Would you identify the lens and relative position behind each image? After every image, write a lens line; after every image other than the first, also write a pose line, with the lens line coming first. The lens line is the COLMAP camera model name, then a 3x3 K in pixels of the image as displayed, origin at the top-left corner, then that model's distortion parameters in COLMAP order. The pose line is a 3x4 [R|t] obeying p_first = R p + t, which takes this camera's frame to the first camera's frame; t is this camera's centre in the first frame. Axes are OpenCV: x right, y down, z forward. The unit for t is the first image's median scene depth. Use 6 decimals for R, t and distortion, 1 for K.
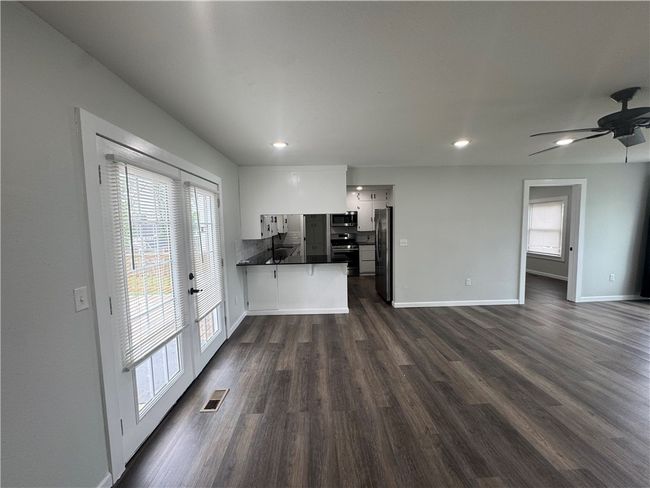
lens RADIAL K [[260.3, 0, 325.0], [0, 260.3, 244.0], [0, 0, 1]] dist [0.000505, -0.000014]
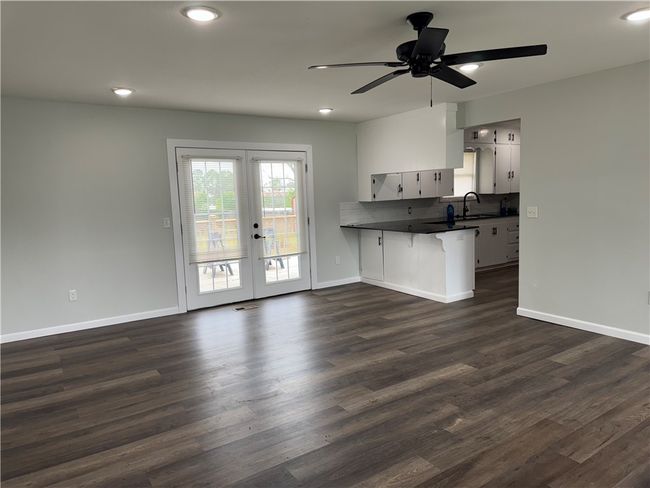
lens RADIAL K [[445.7, 0, 325.0], [0, 445.7, 244.0], [0, 0, 1]] dist [0.065759, -0.000029]
pose [[0.526576, 0.099980, -0.844228, 1.227530], [-0.040259, 0.994879, 0.092710, -0.011004], [0.849174, -0.014831, 0.527905, 0.032207]]
